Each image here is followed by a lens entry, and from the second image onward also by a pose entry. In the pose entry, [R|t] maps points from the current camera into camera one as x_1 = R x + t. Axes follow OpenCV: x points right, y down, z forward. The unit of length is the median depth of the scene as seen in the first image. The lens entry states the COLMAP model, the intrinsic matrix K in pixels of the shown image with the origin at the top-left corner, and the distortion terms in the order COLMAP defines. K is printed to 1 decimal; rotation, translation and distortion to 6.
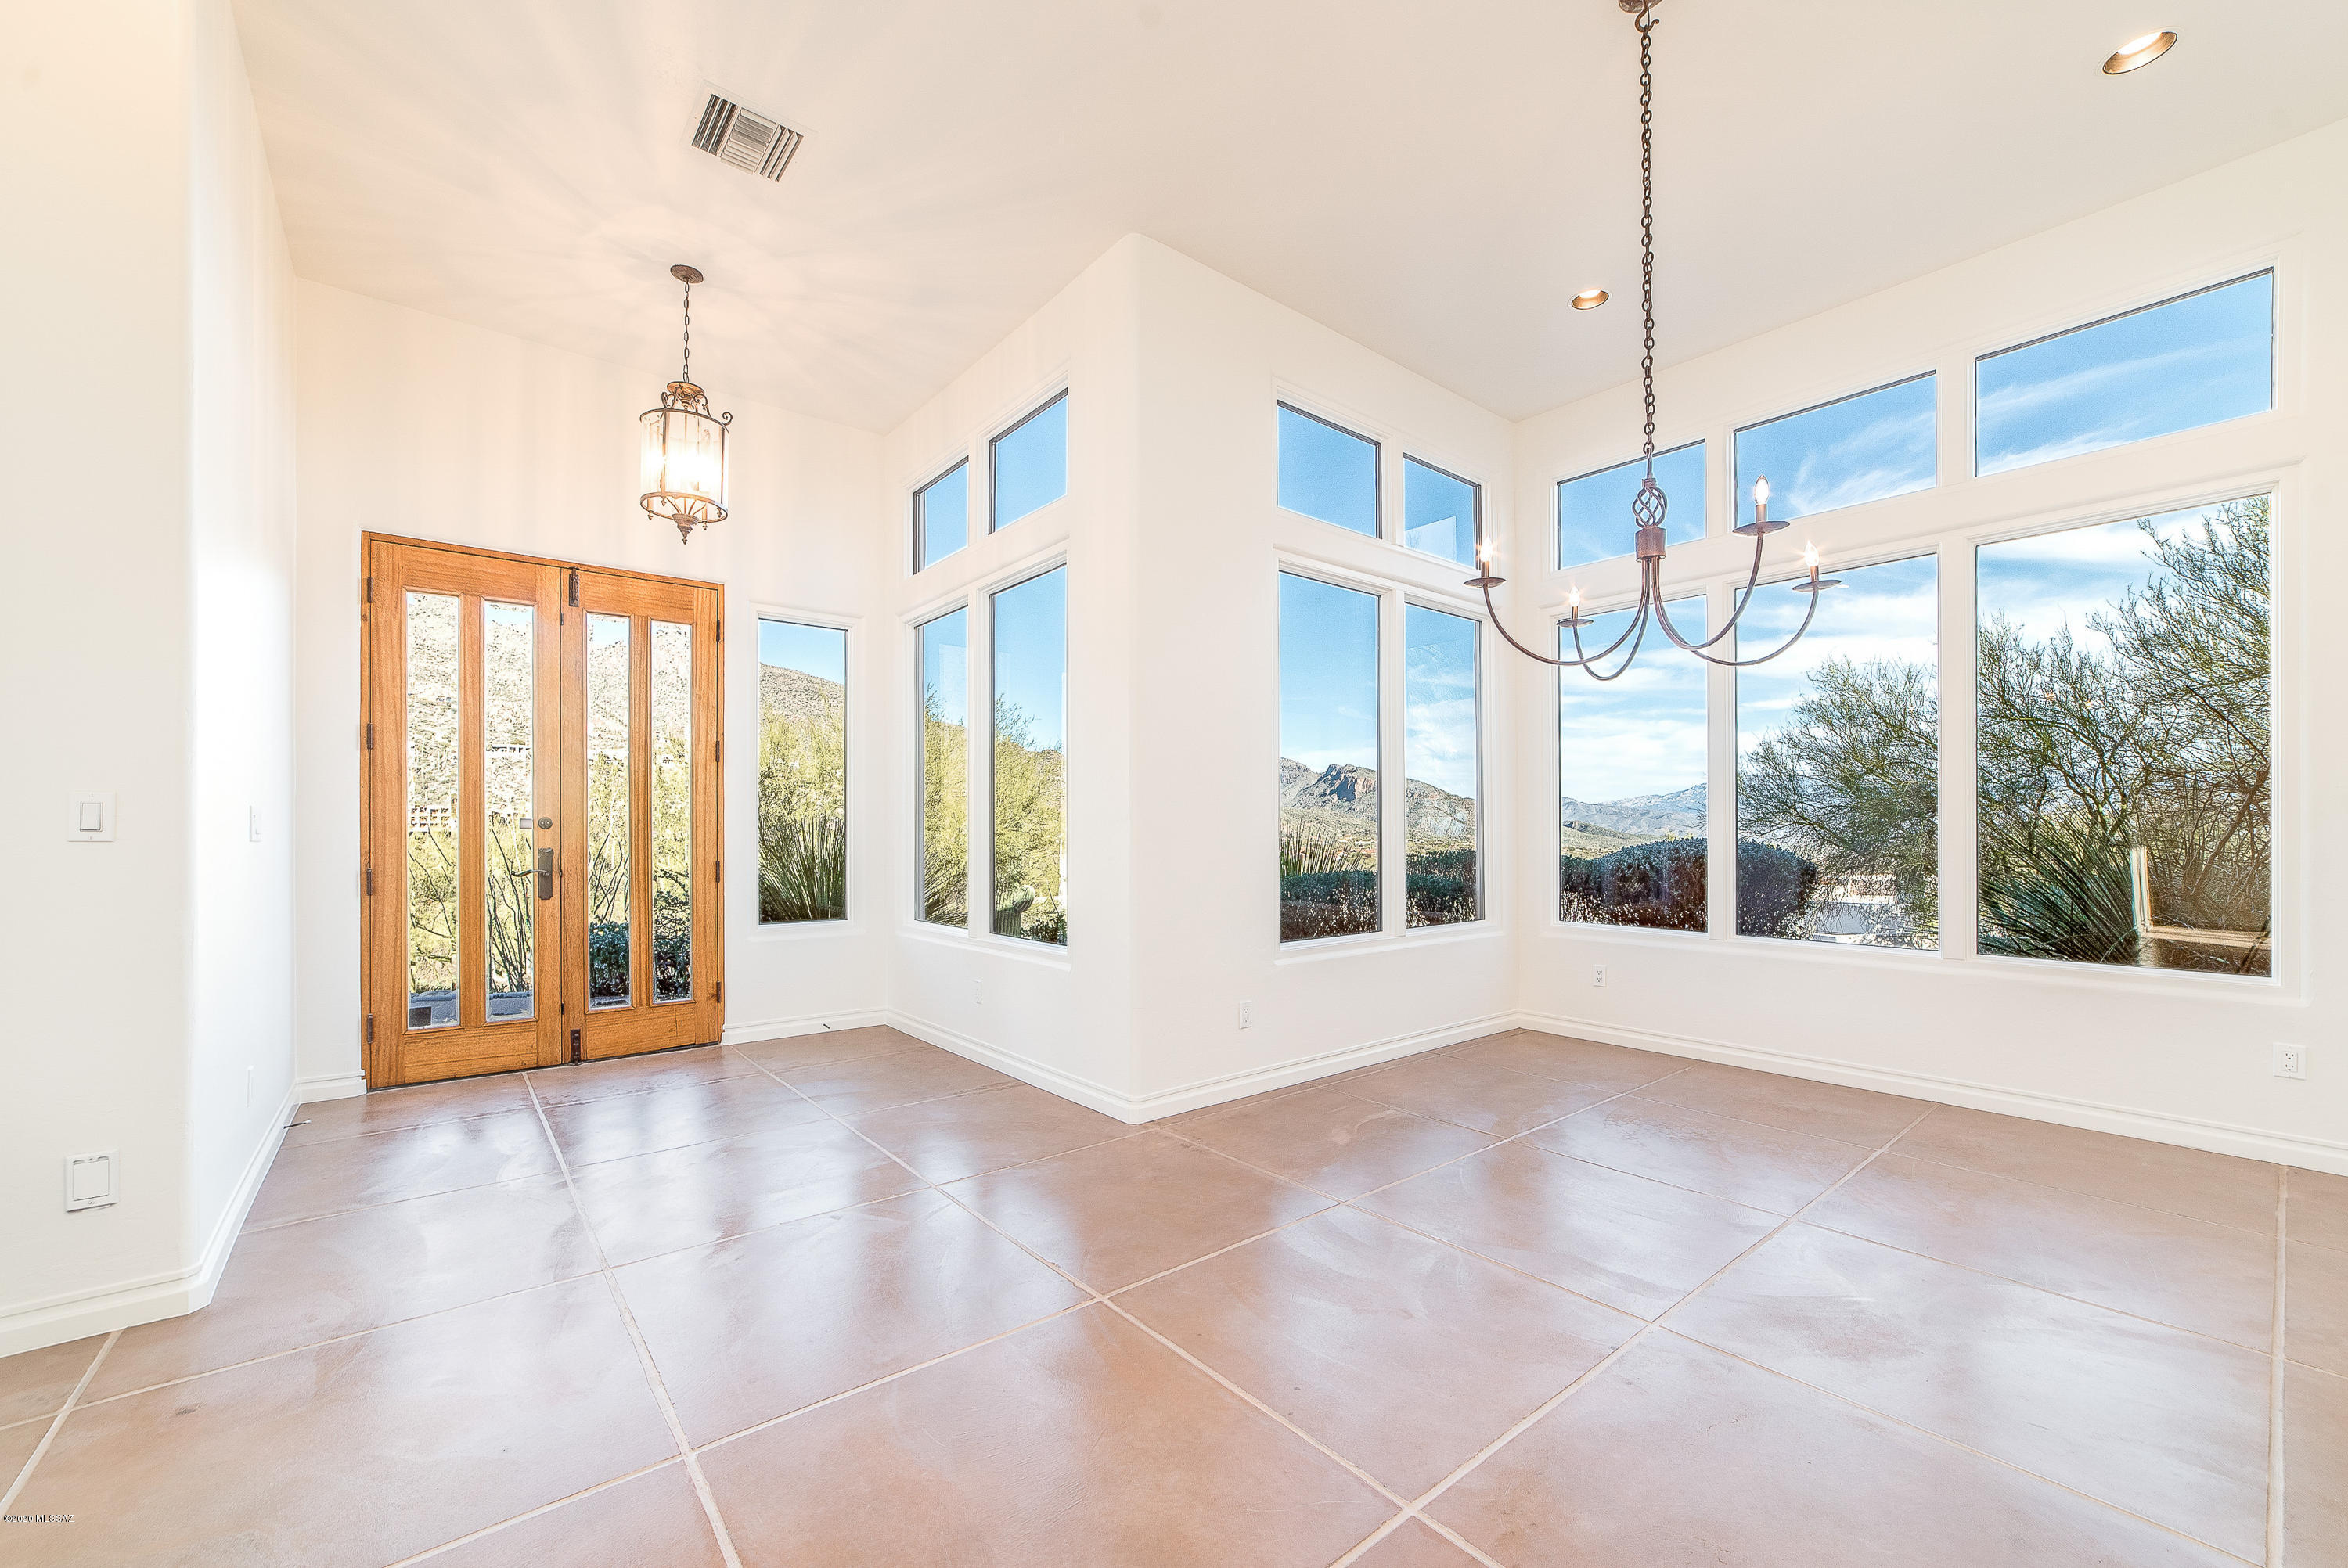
lens RADIAL K [[926.7, 0, 1181.0], [0, 926.7, 828.3], [0, 0, 1]] dist [-0.028629, 0.010864]
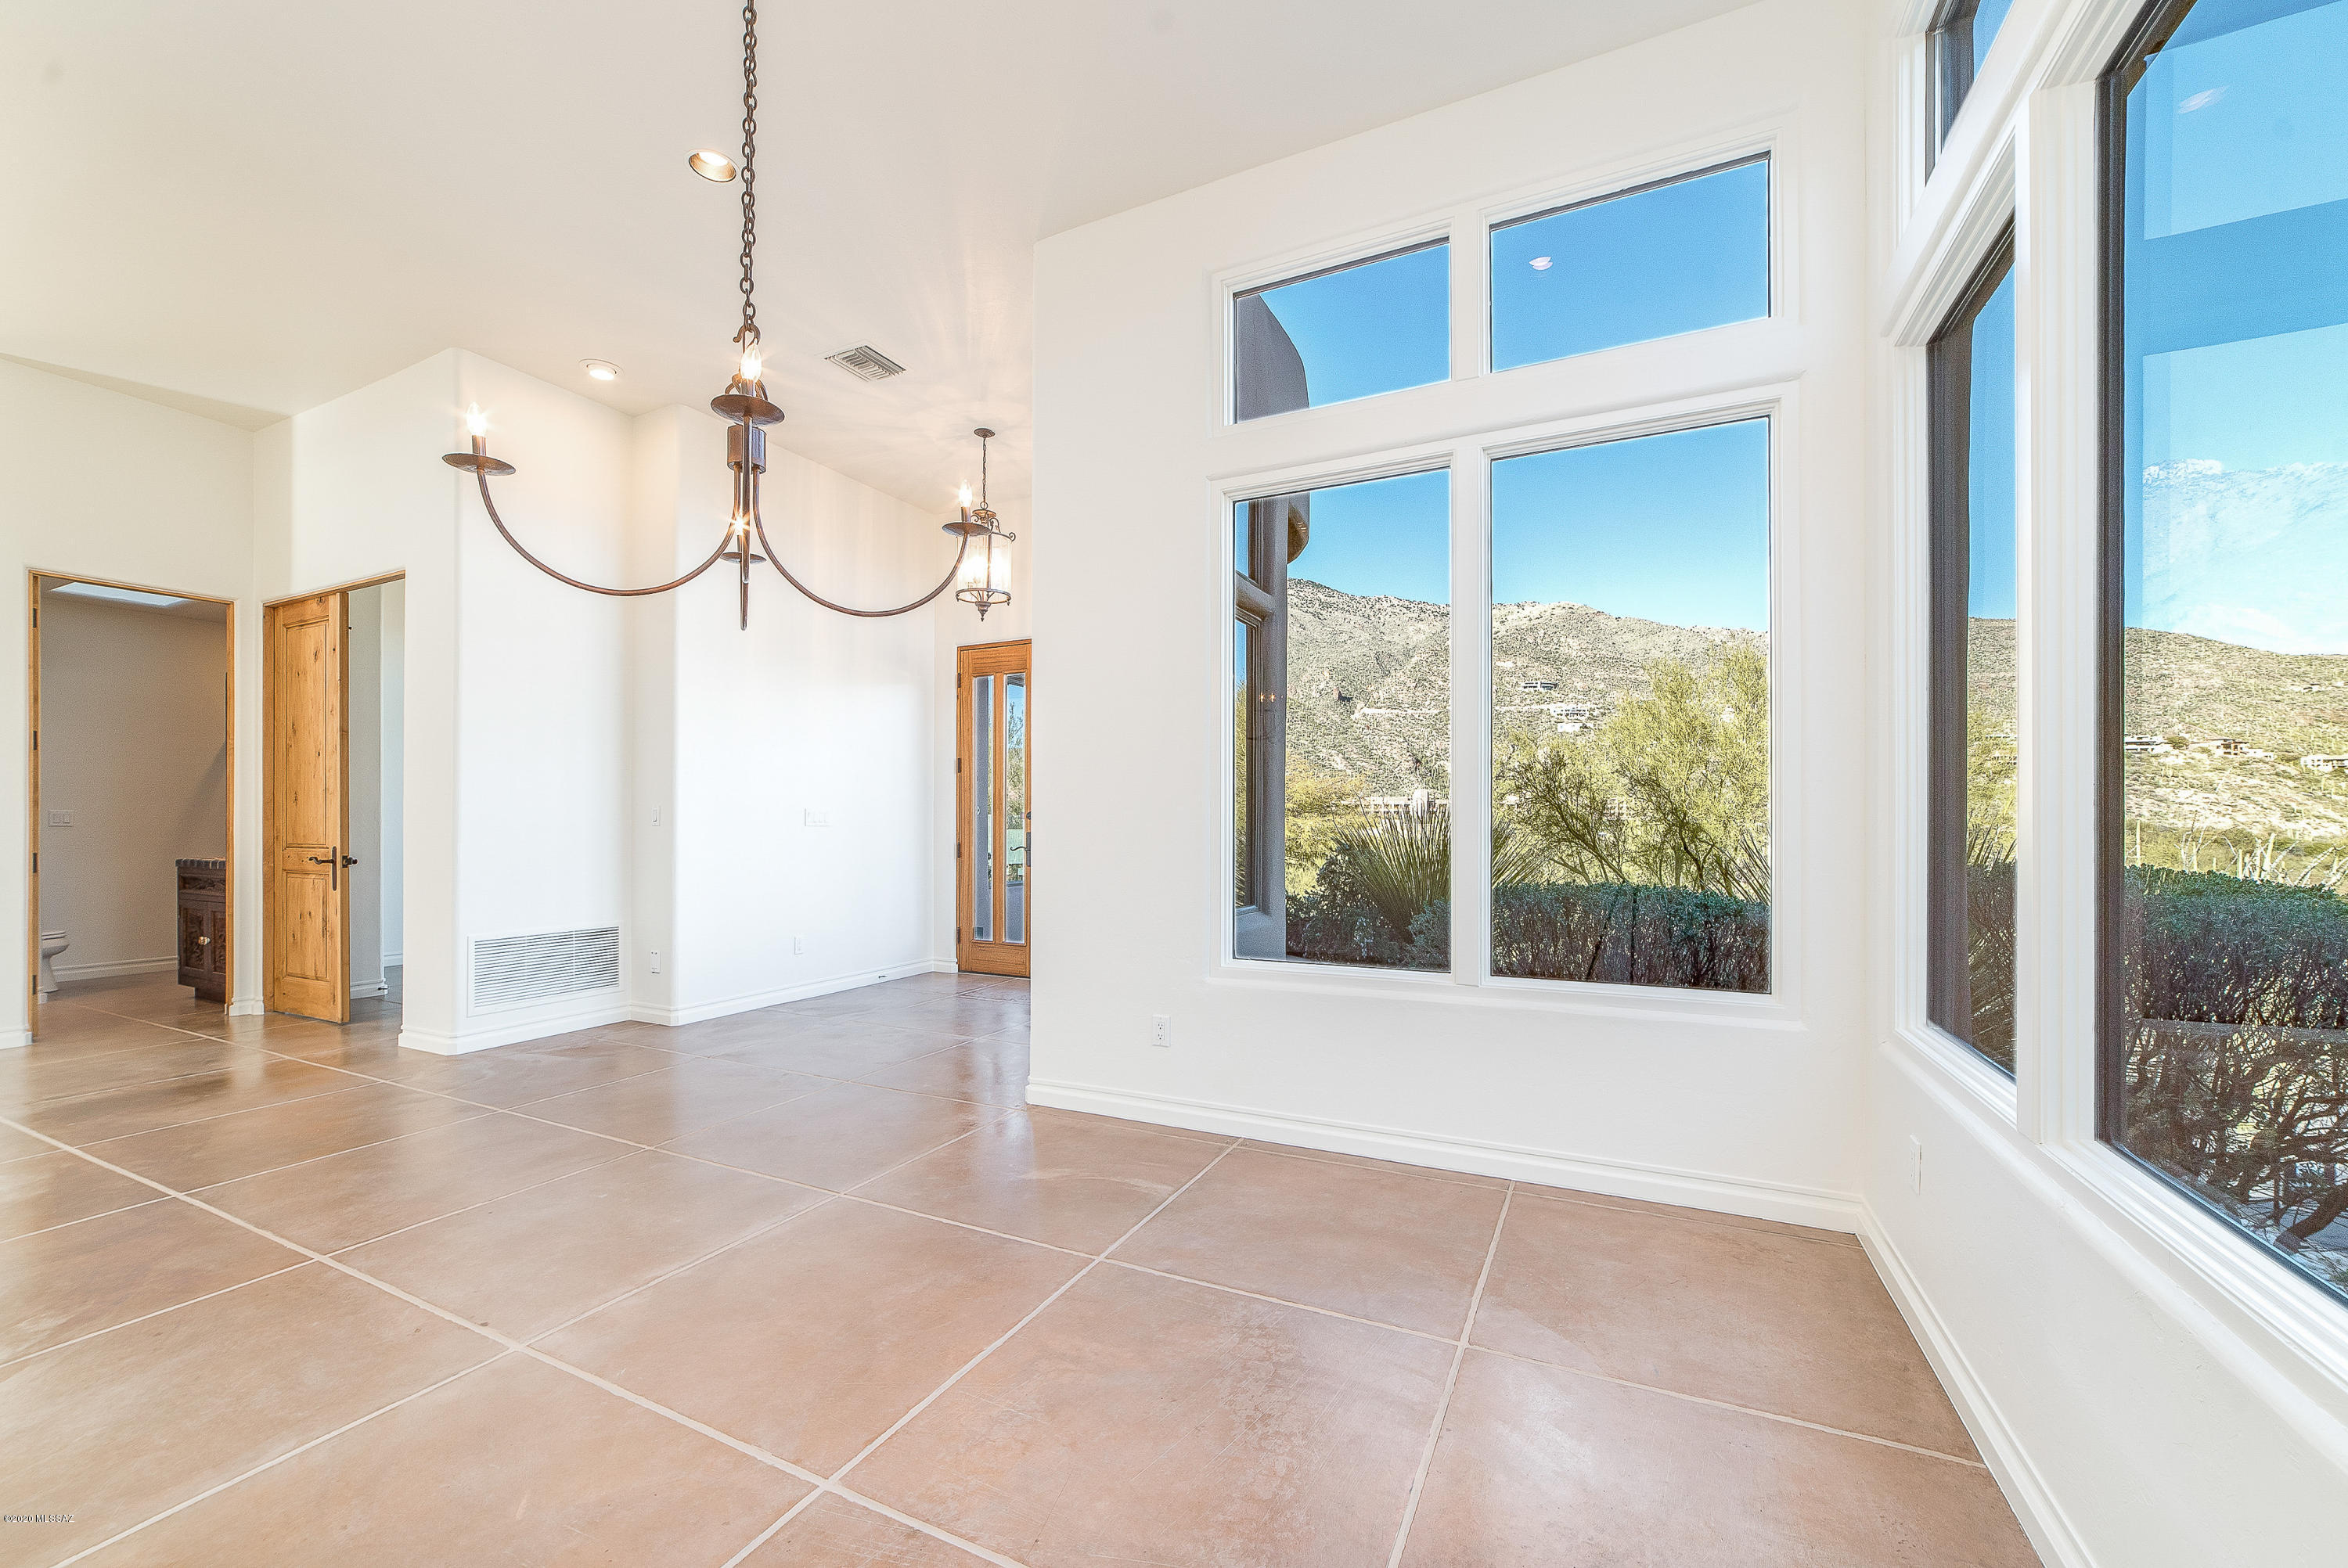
lens RADIAL K [[926.7, 0, 1181.0], [0, 926.7, 828.3], [0, 0, 1]] dist [-0.028629, 0.010864]
pose [[0.424114, 0.009677, -0.905557, 0.787778], [-0.002885, 0.999952, 0.009334, 0.000805], [0.905604, -0.001346, 0.424122, 0.585519]]
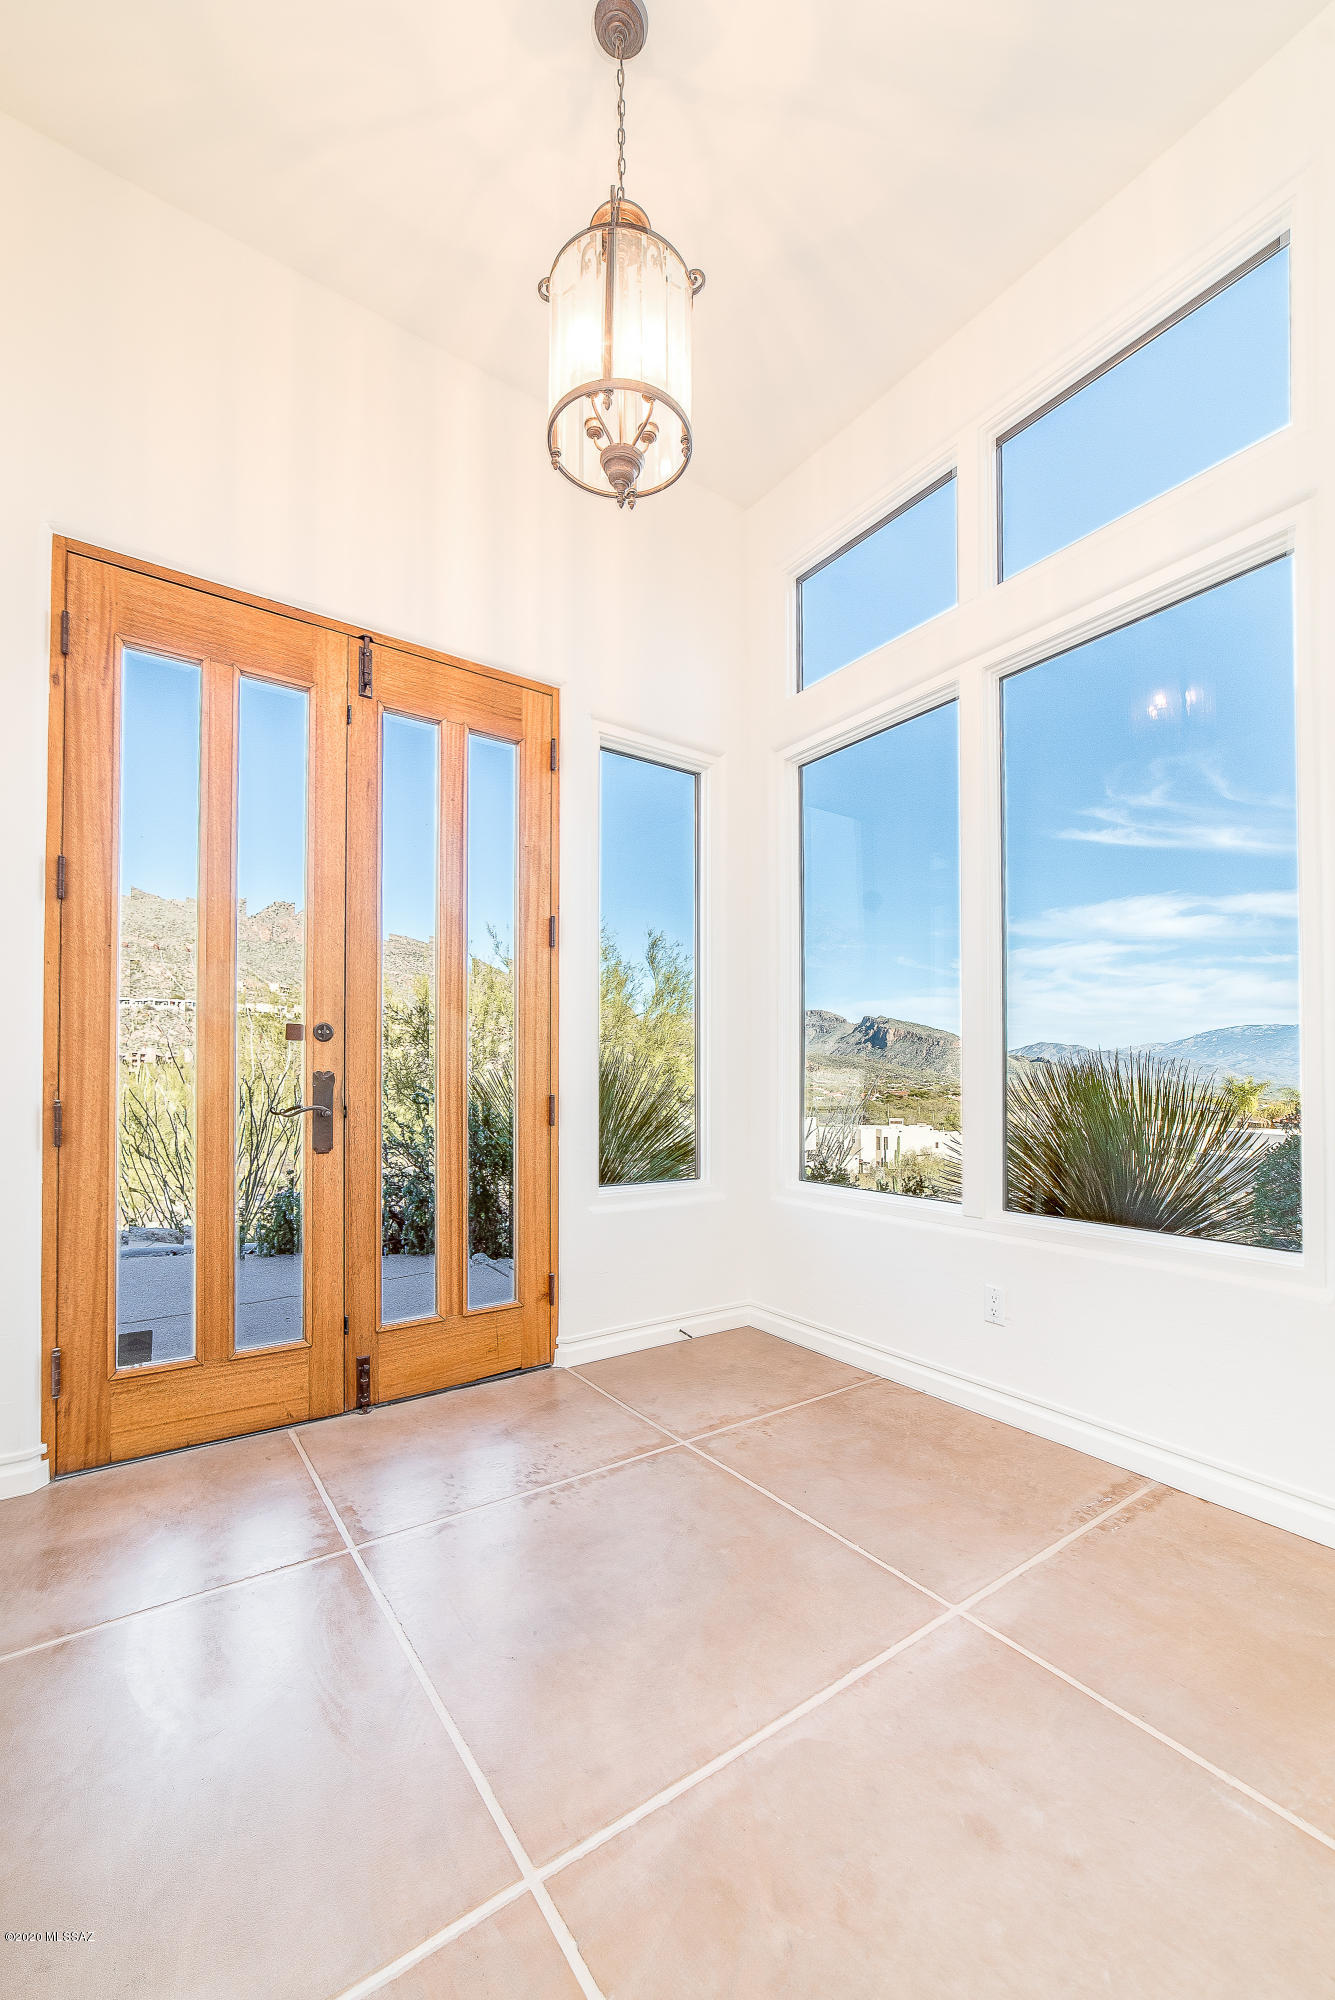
lens RADIAL K [[789.5, 0, 666.8], [0, 789.5, 1062.8], [0, 0, 1]] dist [-0.028629, 0.010864]
pose [[0.997745, 0.004610, -0.066954, -0.422527], [-0.005161, 0.999954, -0.008058, 0.018848], [0.066914, 0.008385, 0.997723, 0.477596]]
